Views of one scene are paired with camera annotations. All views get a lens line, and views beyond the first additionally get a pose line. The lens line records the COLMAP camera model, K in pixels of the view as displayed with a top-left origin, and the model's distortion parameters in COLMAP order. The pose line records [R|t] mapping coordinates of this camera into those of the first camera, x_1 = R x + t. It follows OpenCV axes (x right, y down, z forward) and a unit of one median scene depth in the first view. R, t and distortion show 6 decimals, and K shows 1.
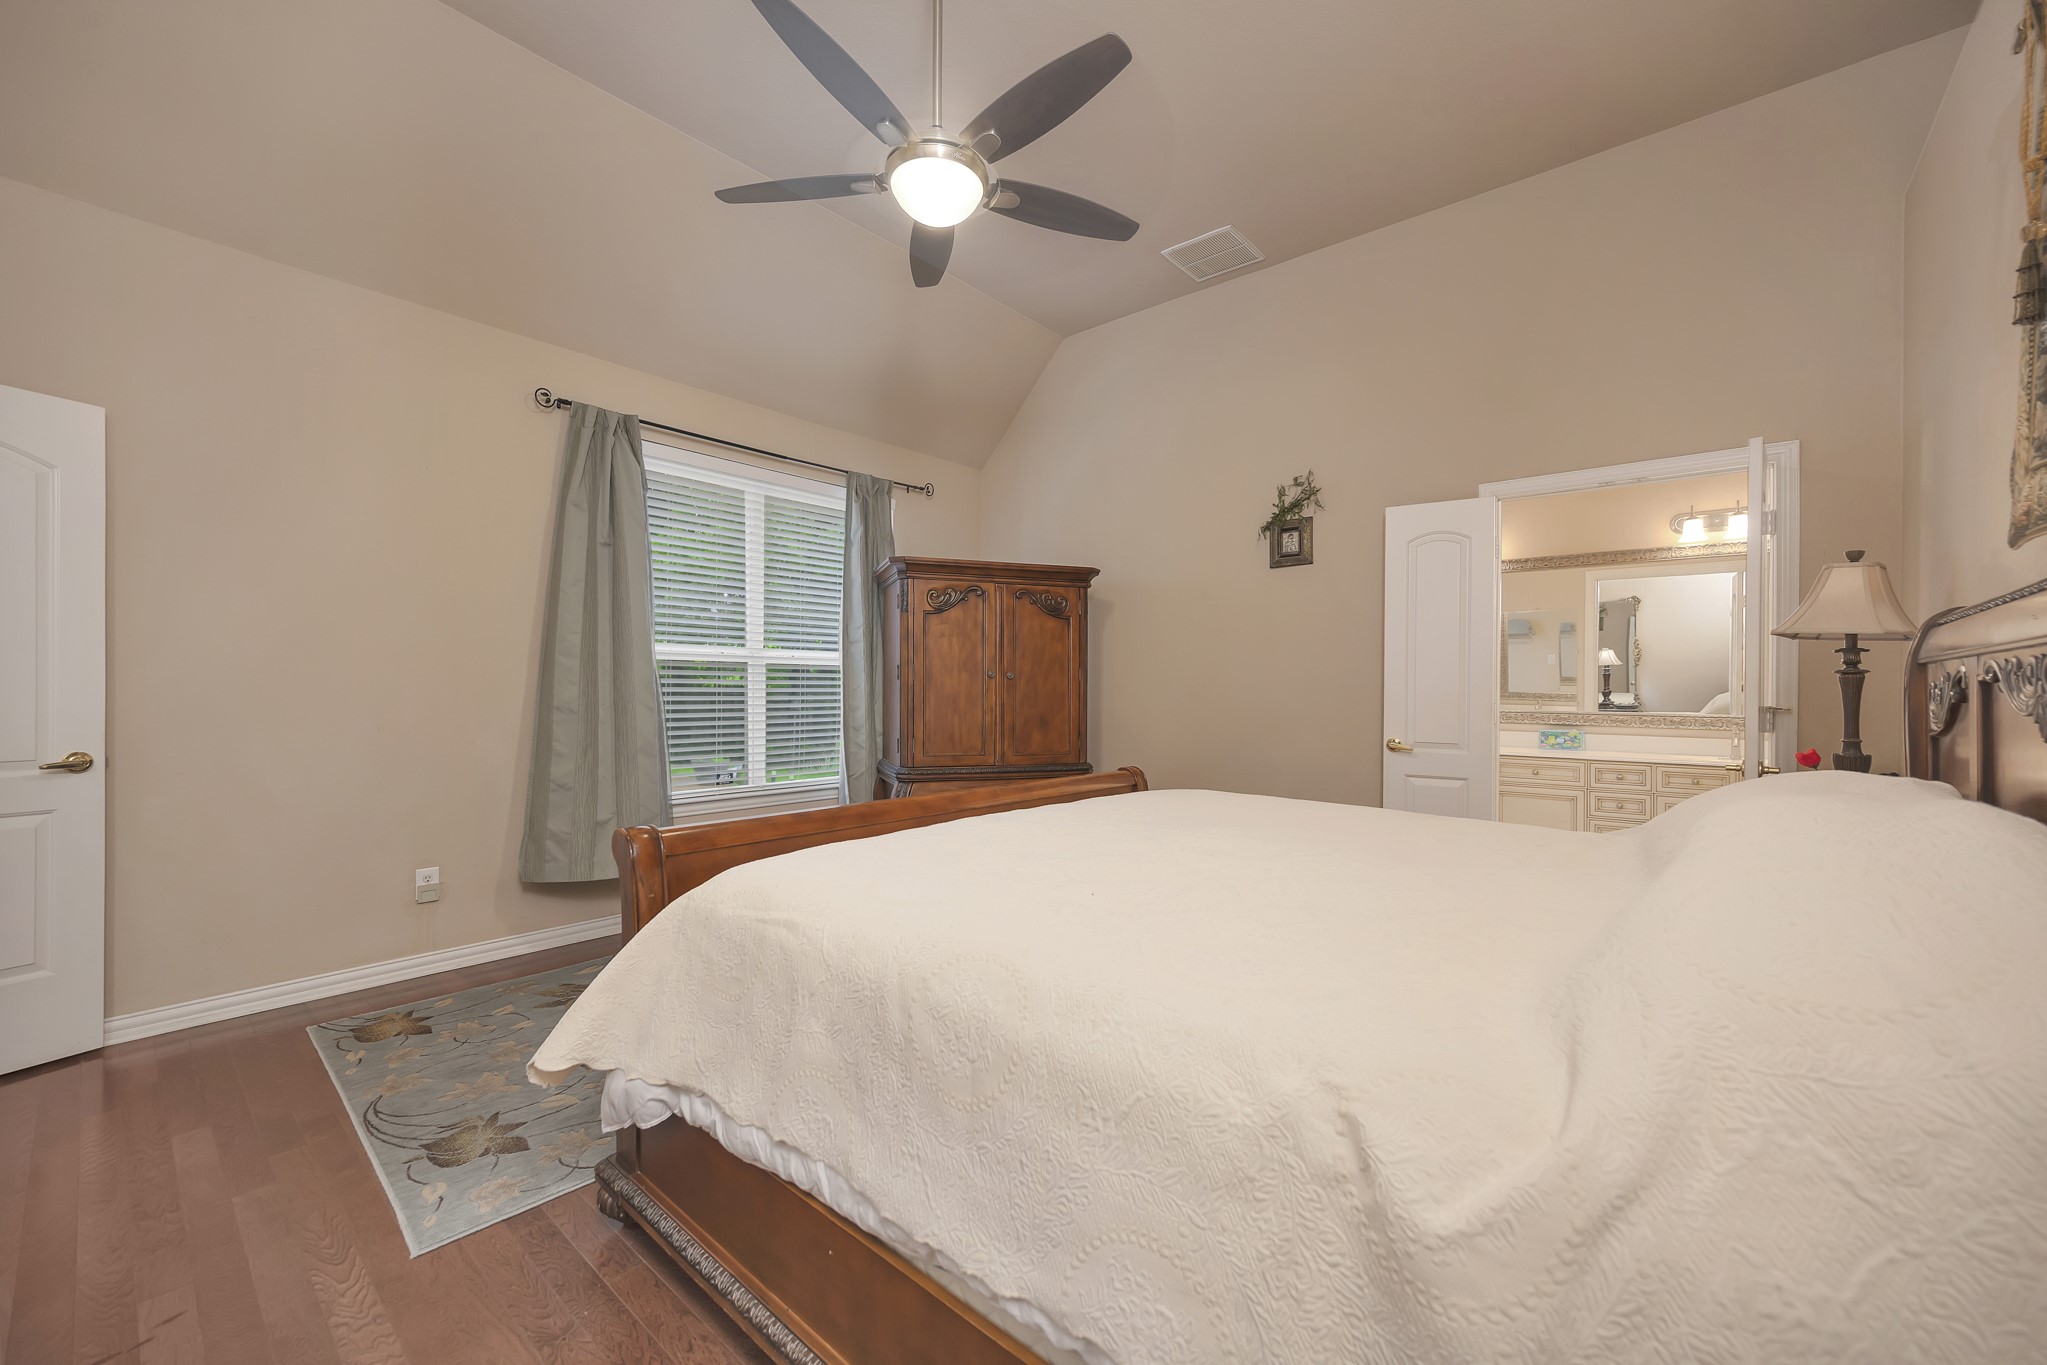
lens RADIAL K [[804.6, 0, 1021.1], [0, 804.6, 688.7], [0, 0, 1]] dist [-0.000658, -0.000073]
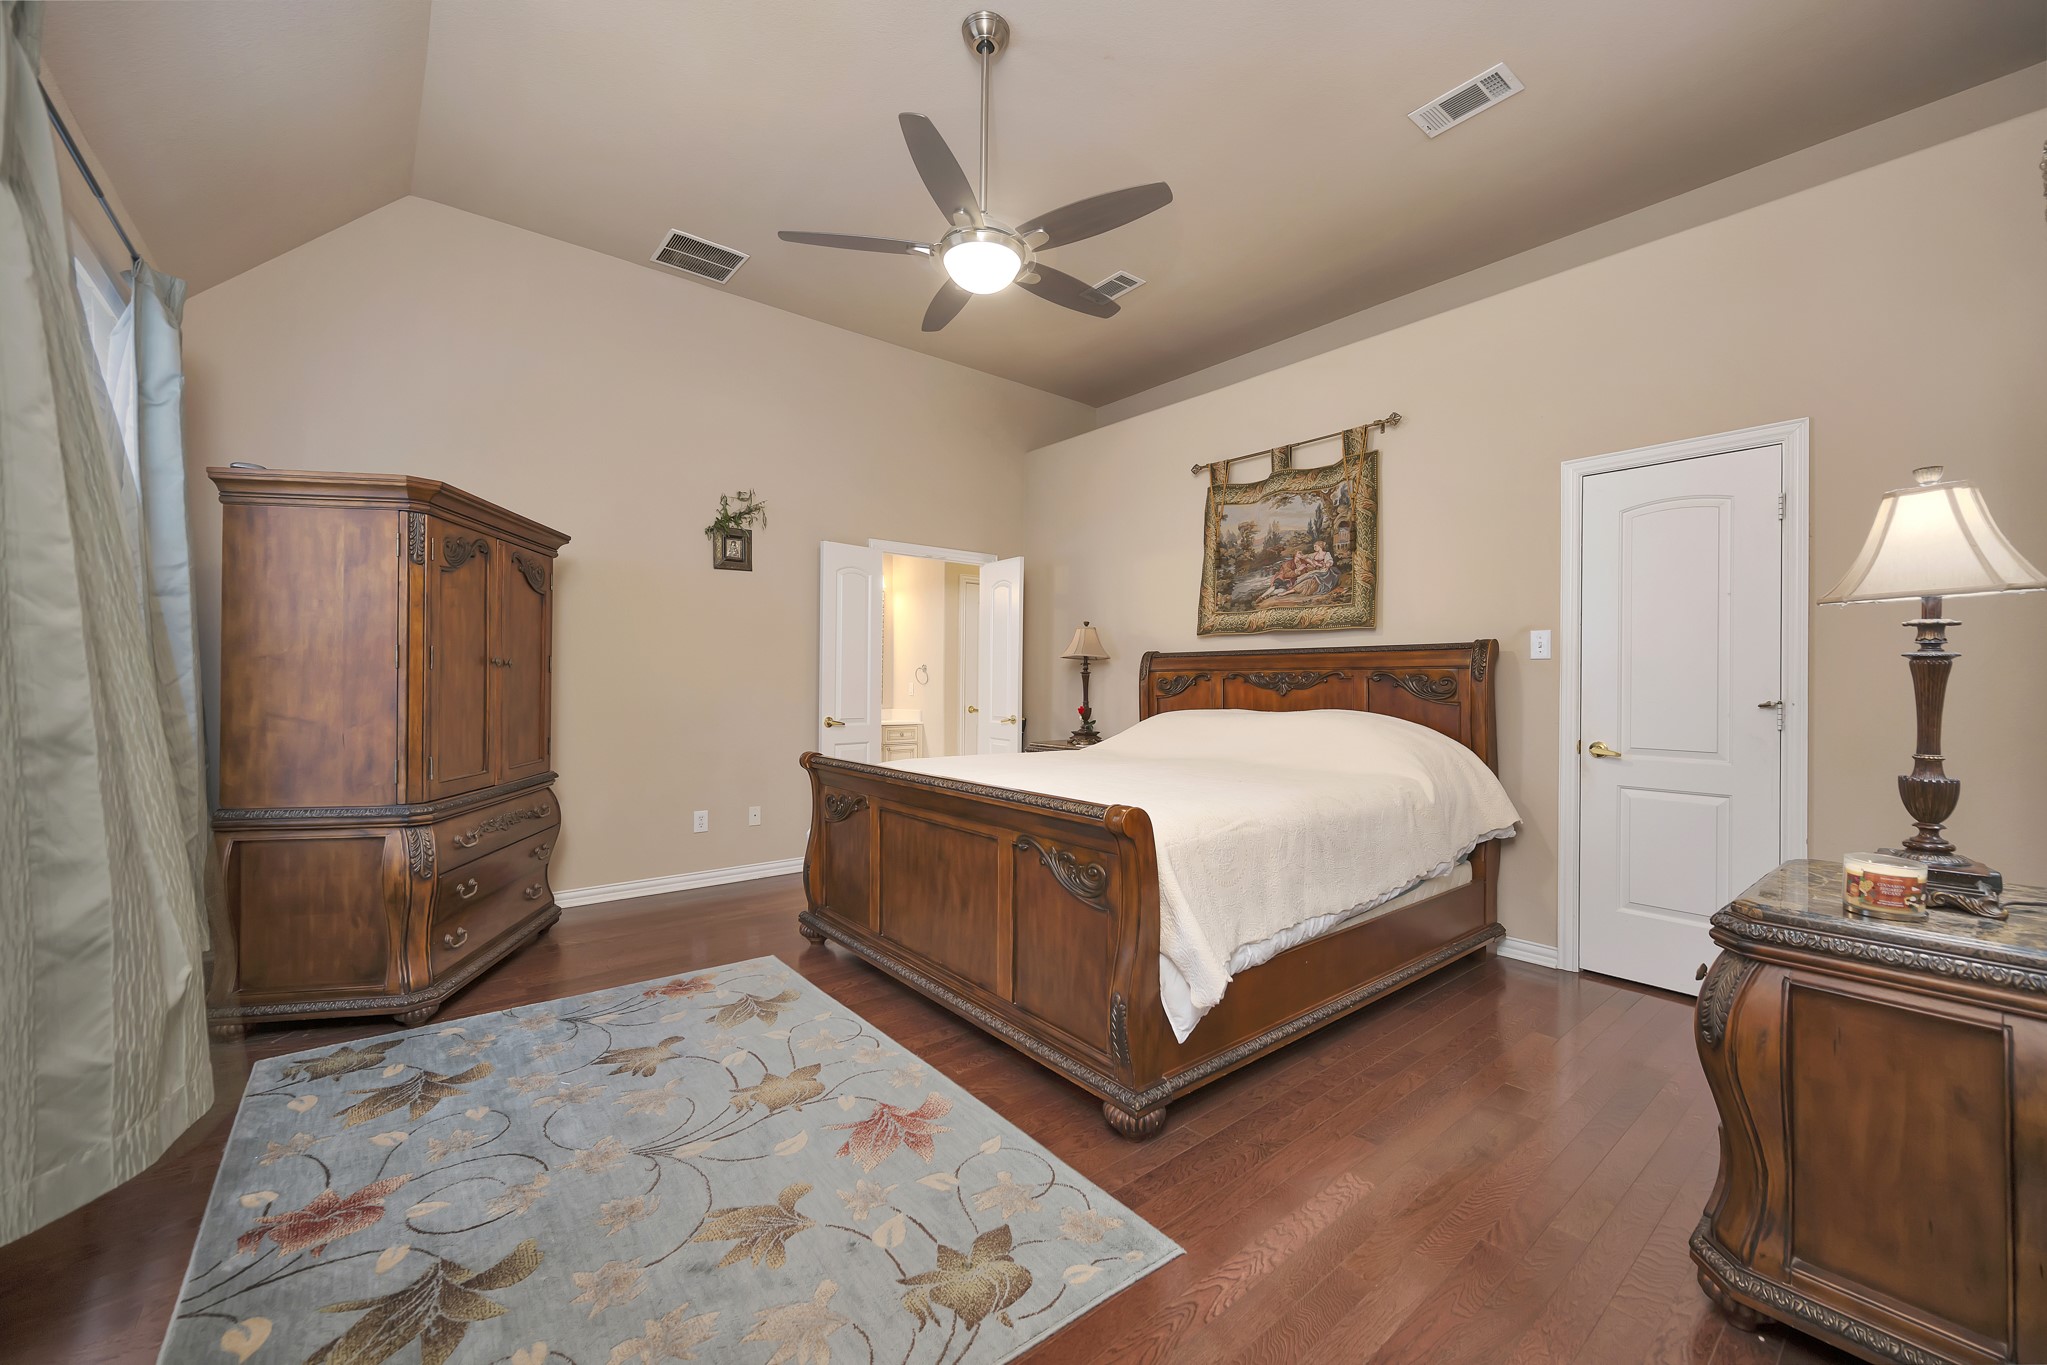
lens RADIAL K [[806.5, 0, 1018.4], [0, 806.5, 678.9], [0, 0, 1]] dist [0.000998, 0.000195]
pose [[0.174154, -0.007516, 0.984690, -0.711058], [-0.000667, 0.999970, 0.007750, -0.007924], [-0.984718, -0.002006, 0.174144, 0.410394]]
